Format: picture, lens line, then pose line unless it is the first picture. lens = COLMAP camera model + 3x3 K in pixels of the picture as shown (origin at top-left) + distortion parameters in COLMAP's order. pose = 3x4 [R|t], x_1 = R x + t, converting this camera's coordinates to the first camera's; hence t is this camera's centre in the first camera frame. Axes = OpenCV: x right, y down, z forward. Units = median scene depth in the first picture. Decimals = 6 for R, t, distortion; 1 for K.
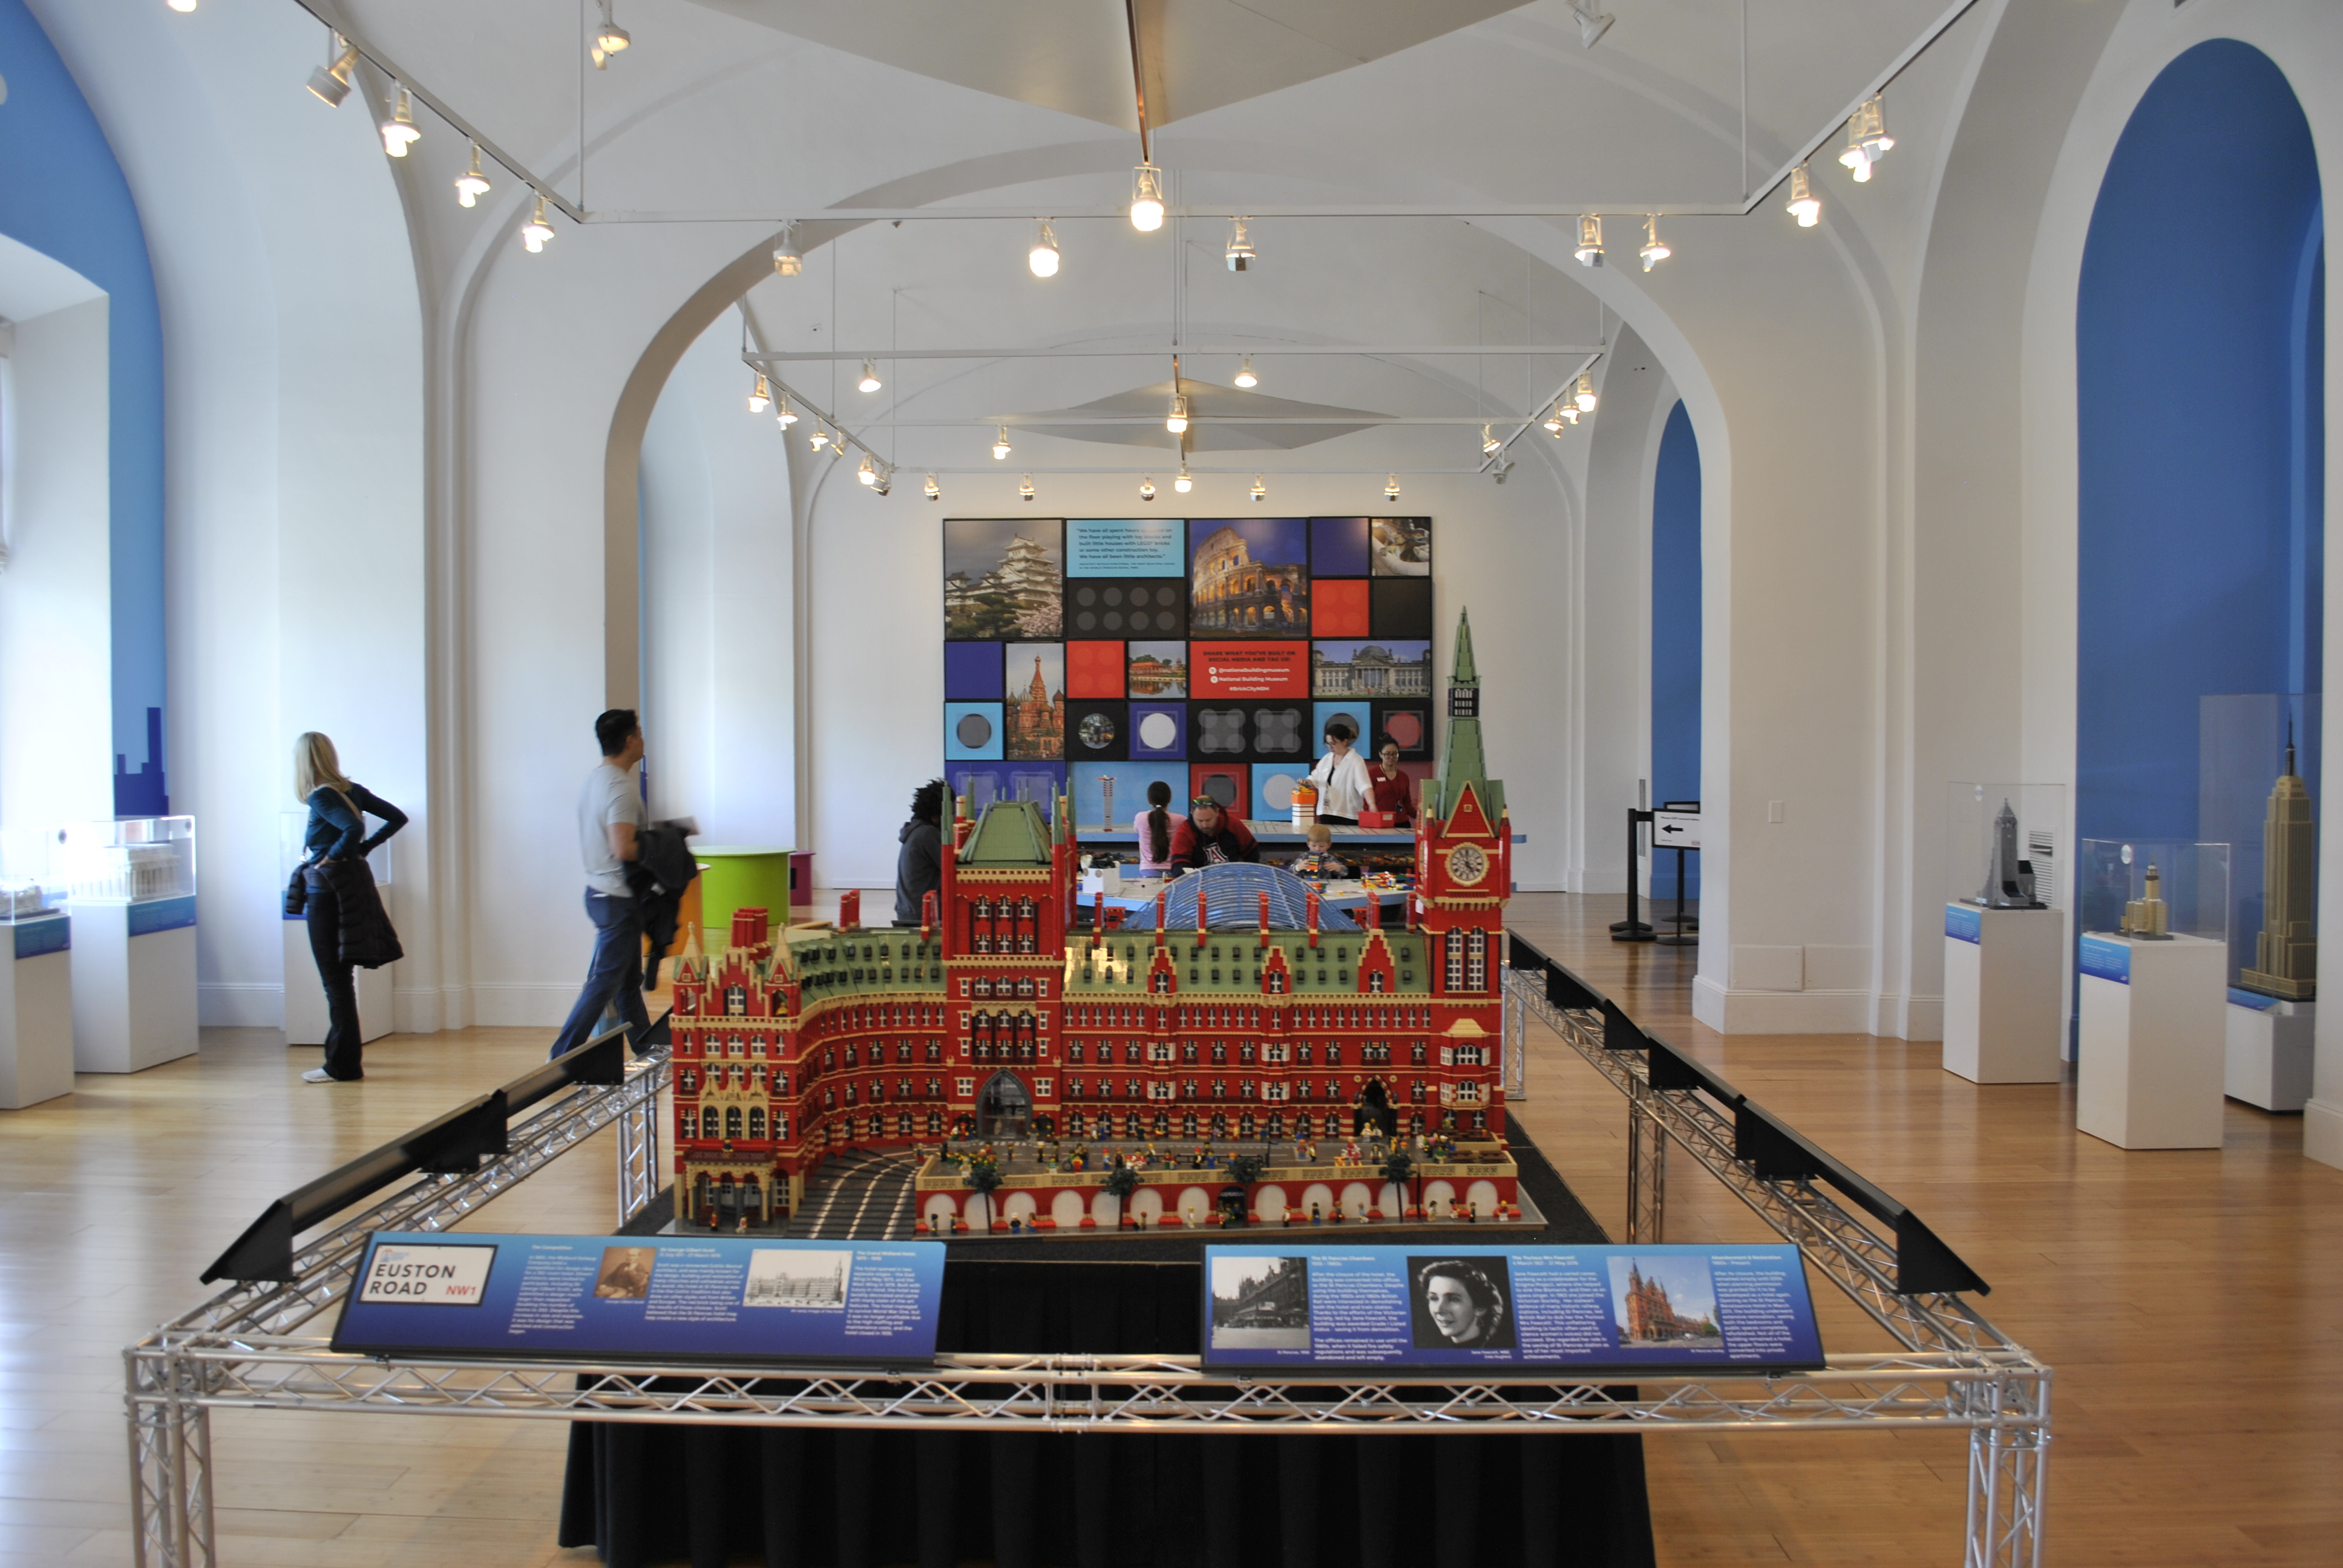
lens RADIAL K [[1843.4, 0, 1171.5], [0, 1843.4, 784.0], [0, 0, 1]] dist [-0.075678, 0.001152]
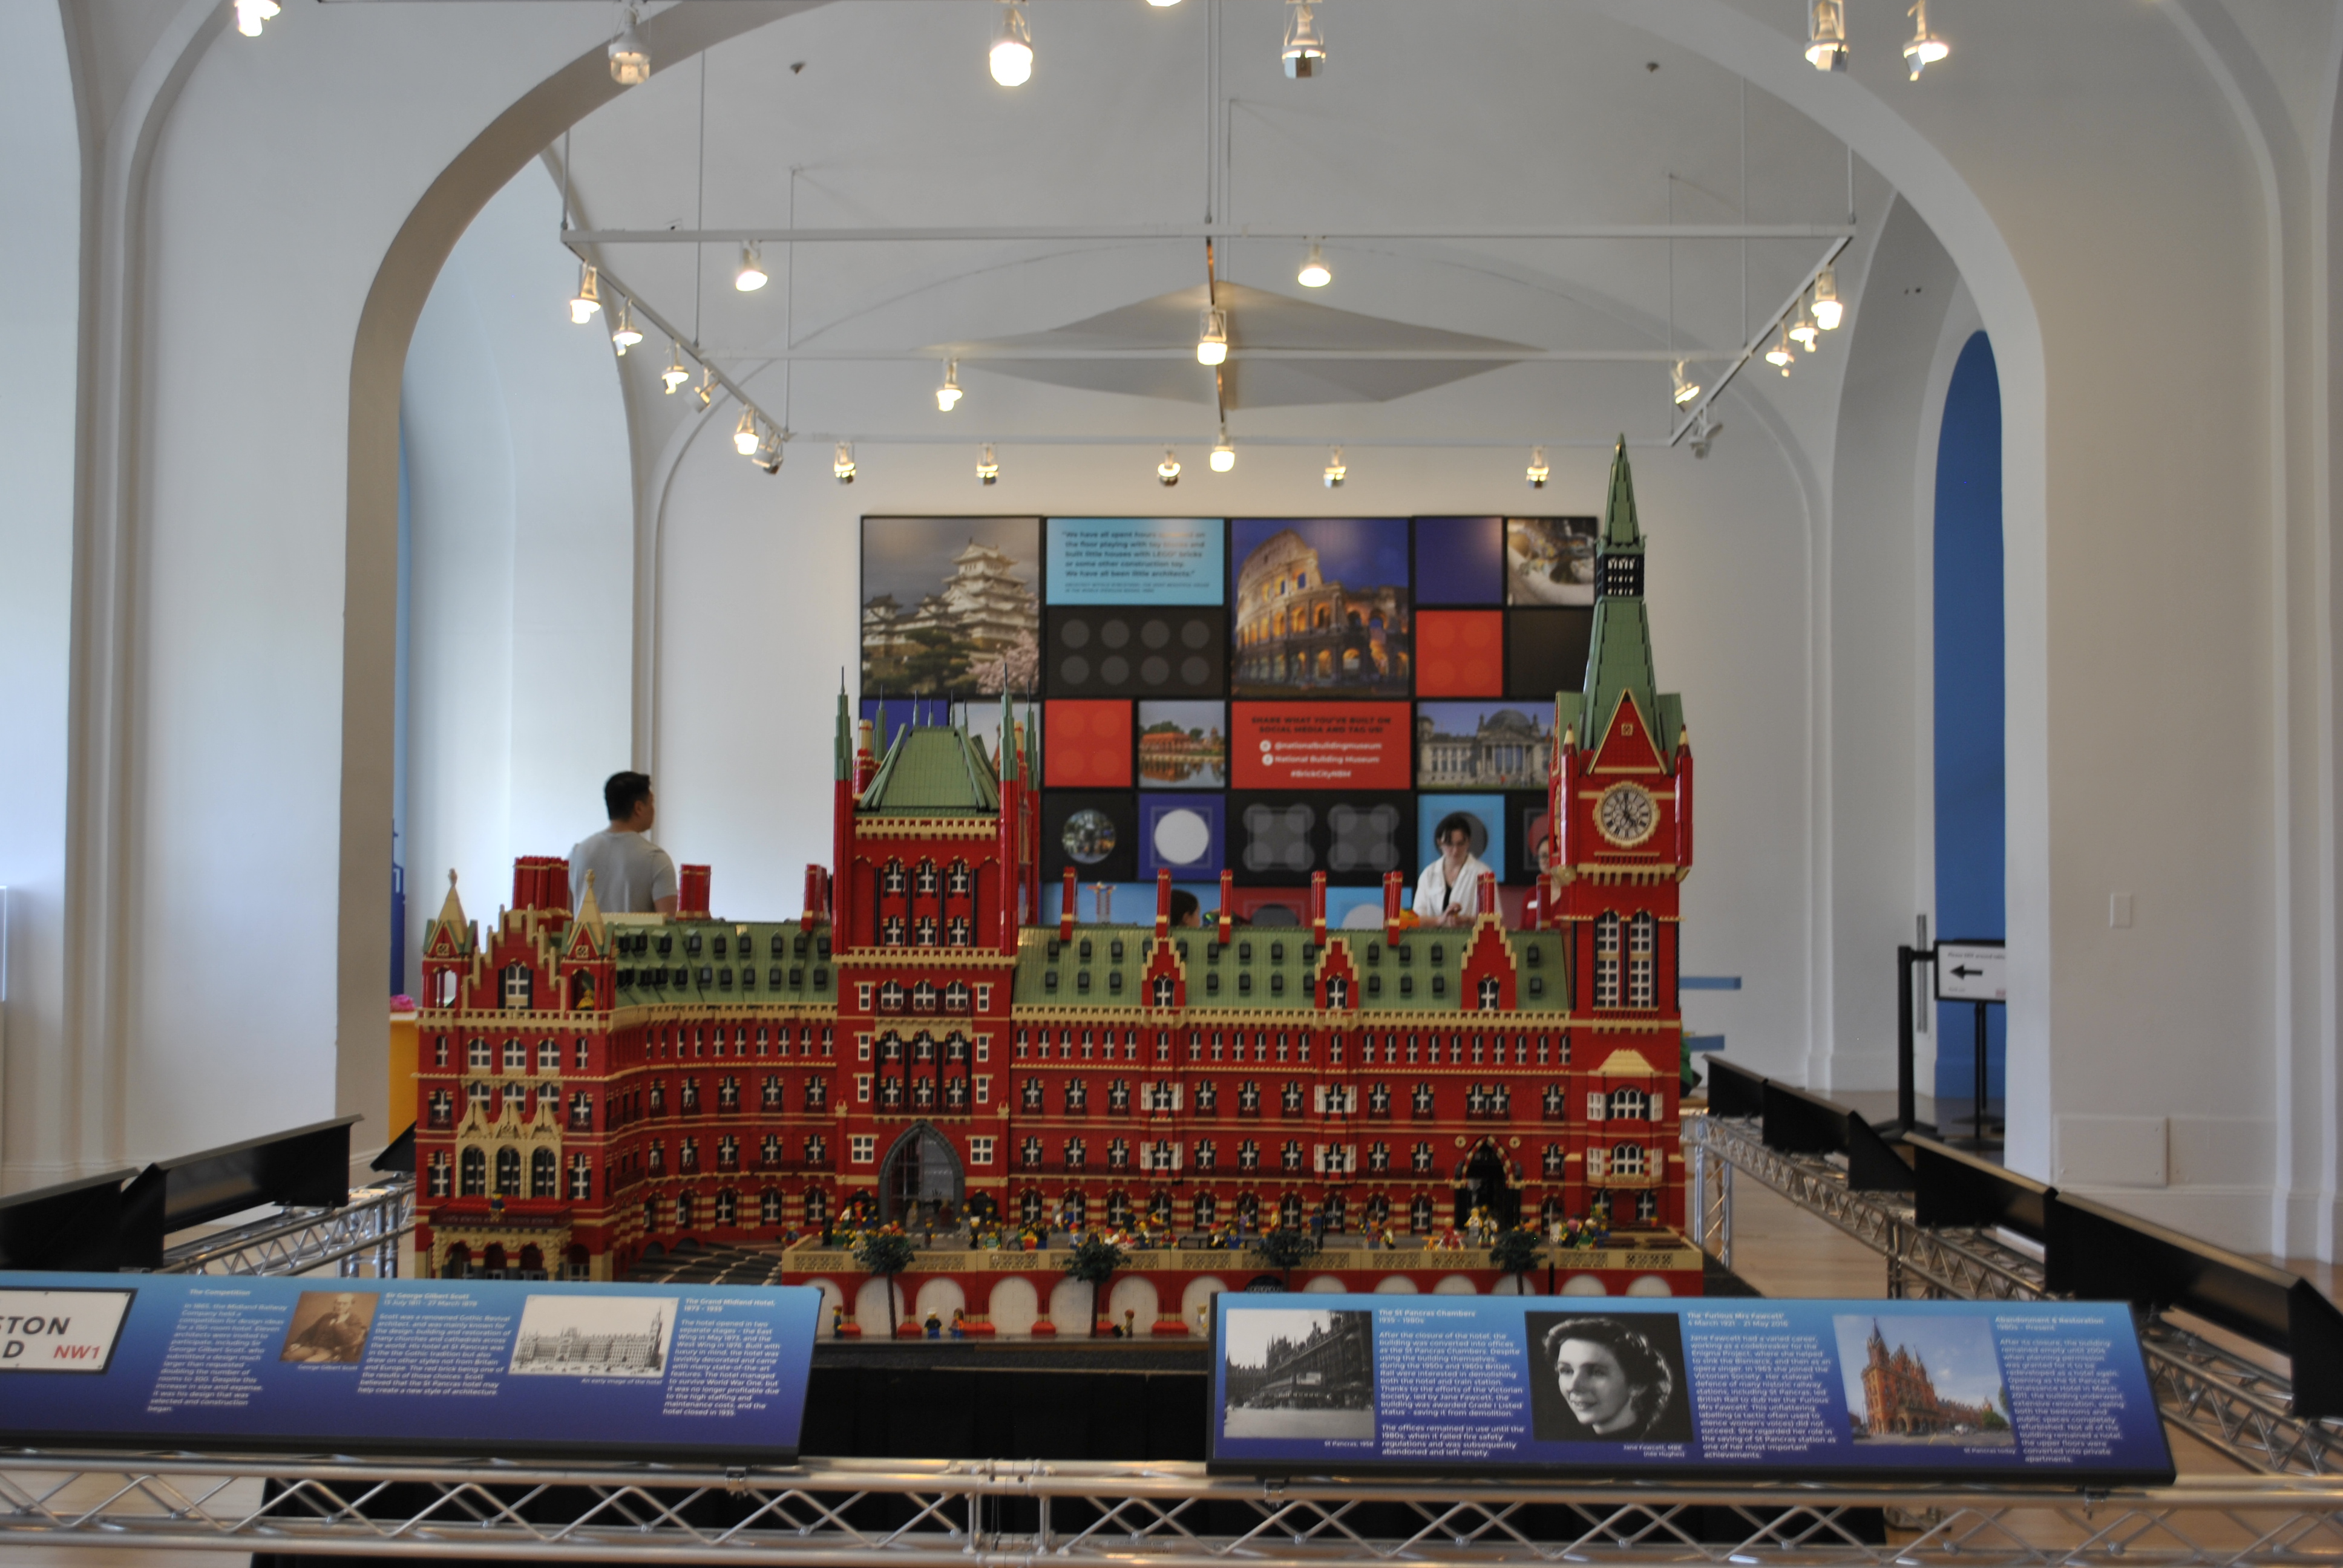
lens RADIAL K [[2806.0, 0, 1171.5], [0, 2806.0, 784.0], [0, 0, 1]] dist [-0.035615, -0.013743]
pose [[0.999878, 0.007720, -0.013550, 0.010640], [-0.008661, 0.997454, -0.070786, 0.104346], [0.012969, 0.070895, 0.997400, -0.008073]]
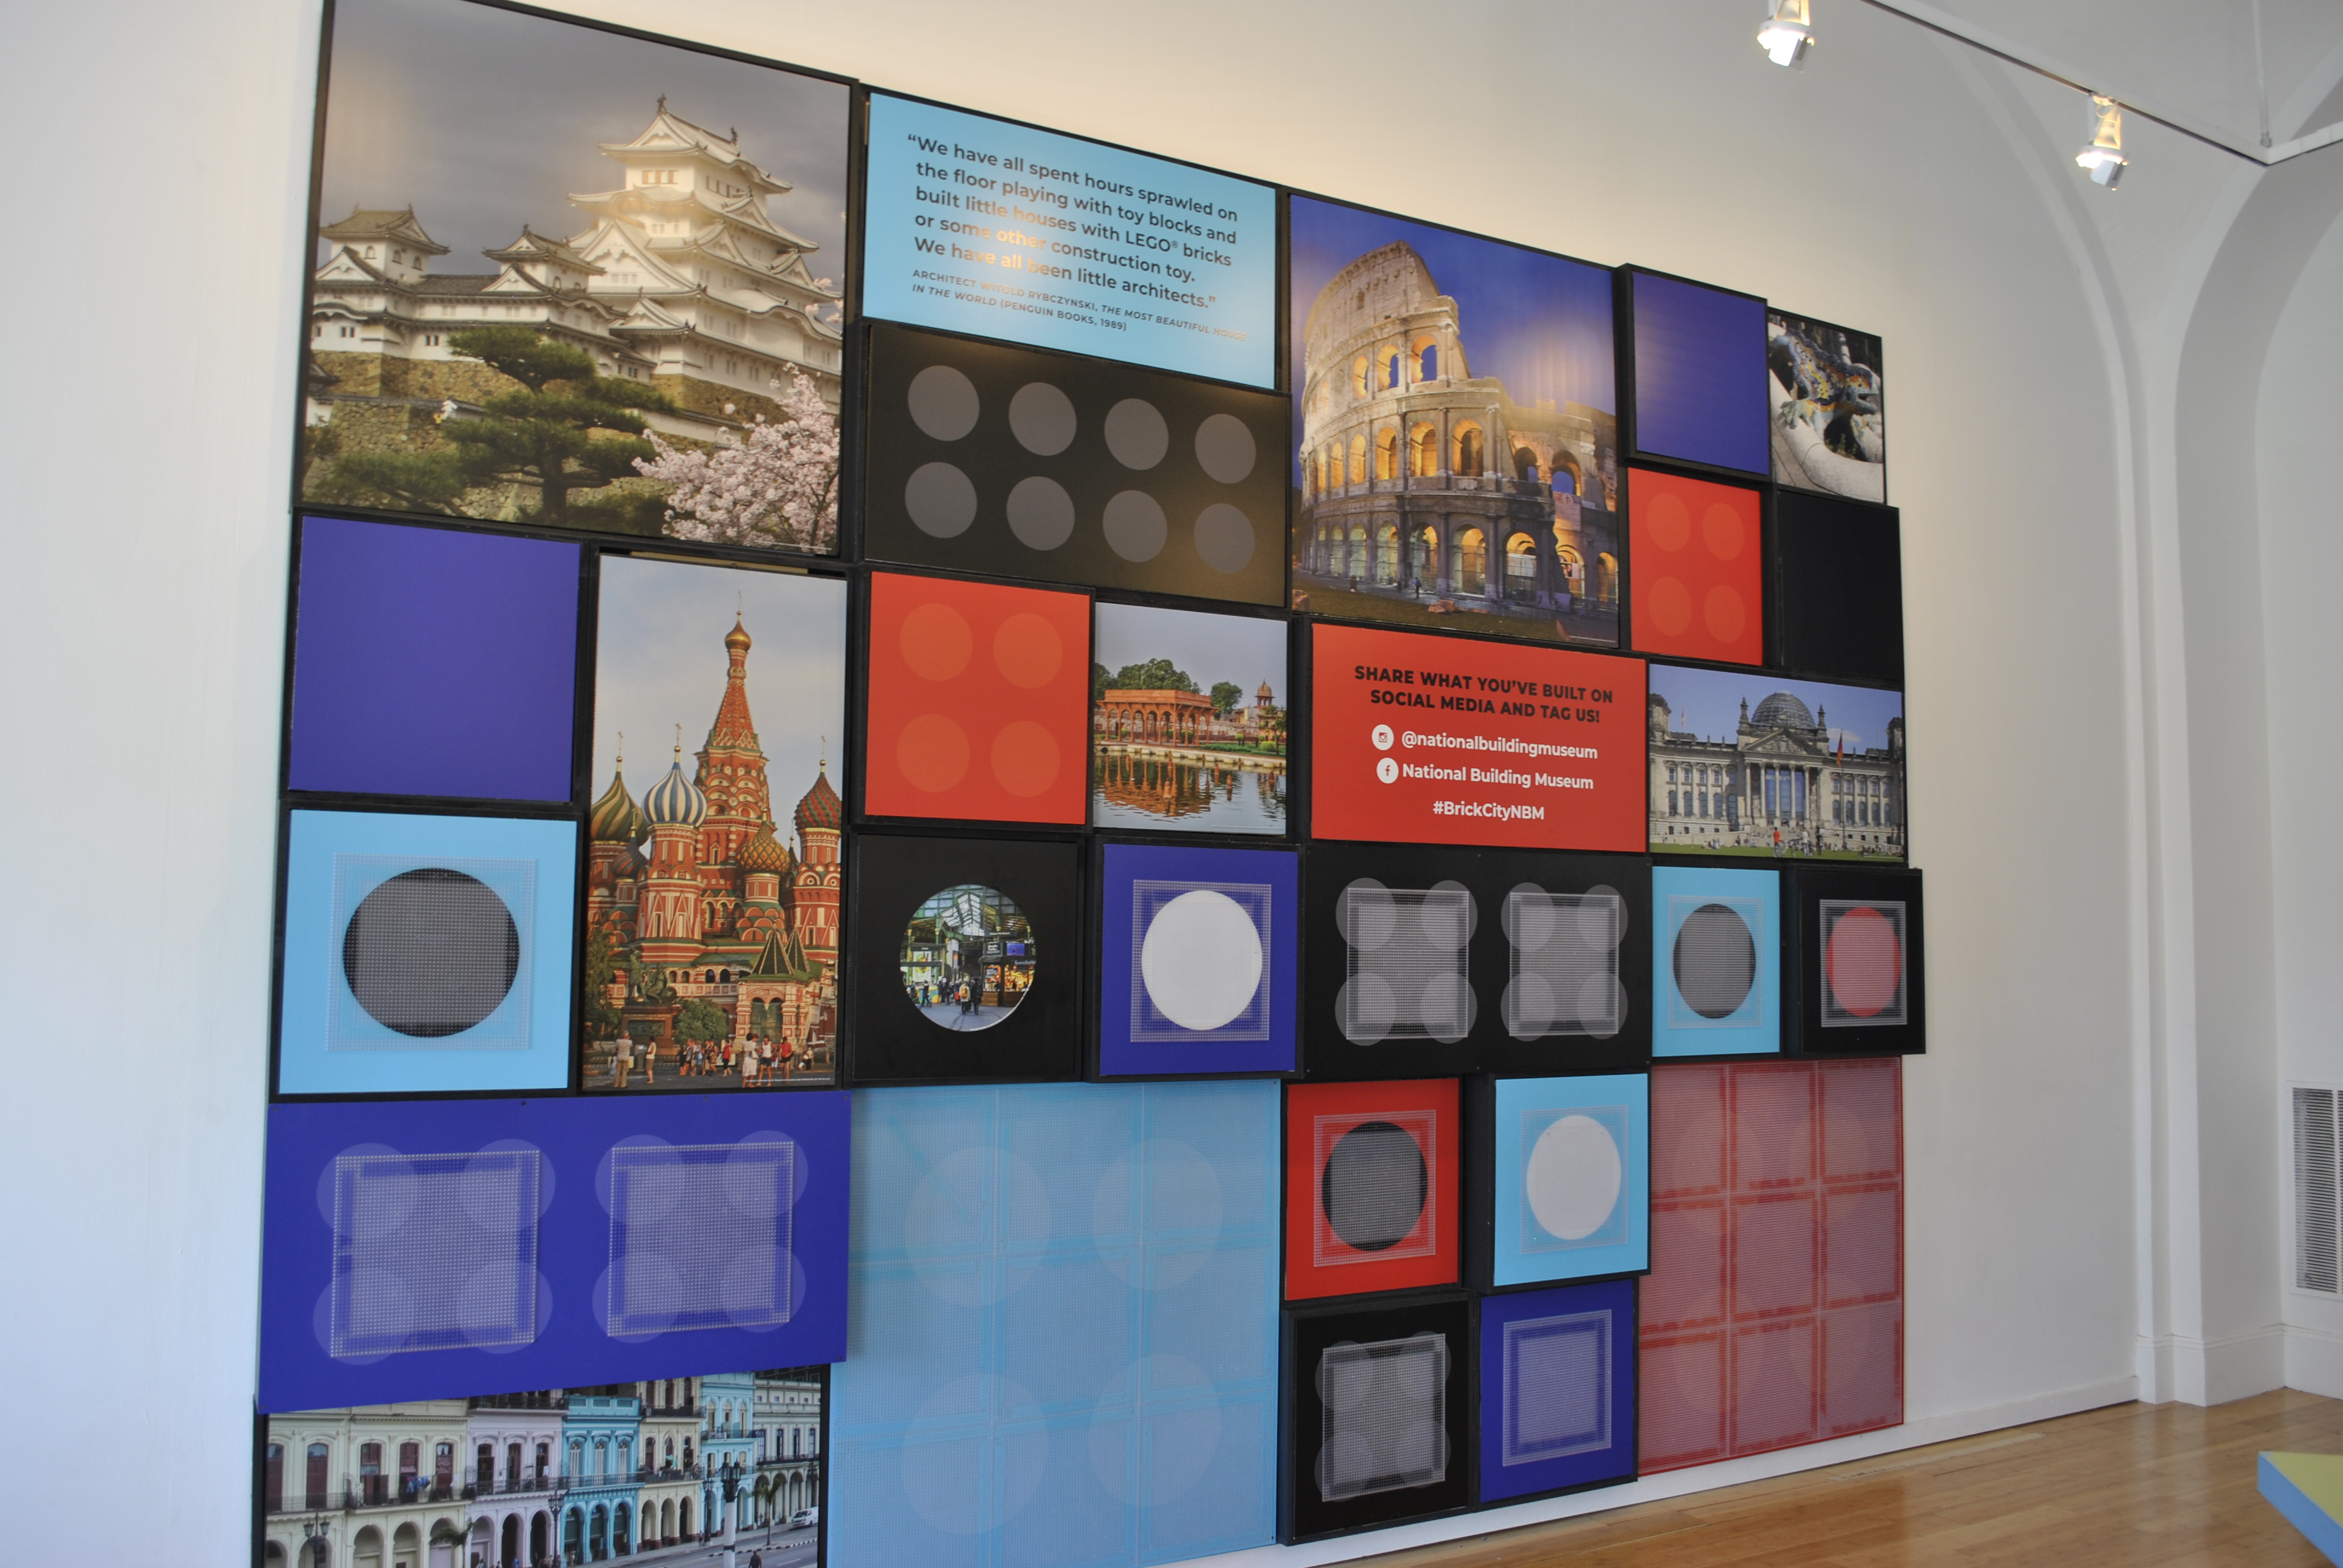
lens RADIAL K [[1843.4, 0, 1171.5], [0, 1843.4, 784.0], [0, 0, 1]] dist [-0.075678, 0.001152]
pose [[0.860707, 0.054848, 0.506138, -0.627415], [-0.000837, 0.994331, -0.106328, -0.115703], [-0.509101, 0.091094, 0.855873, 3.494566]]
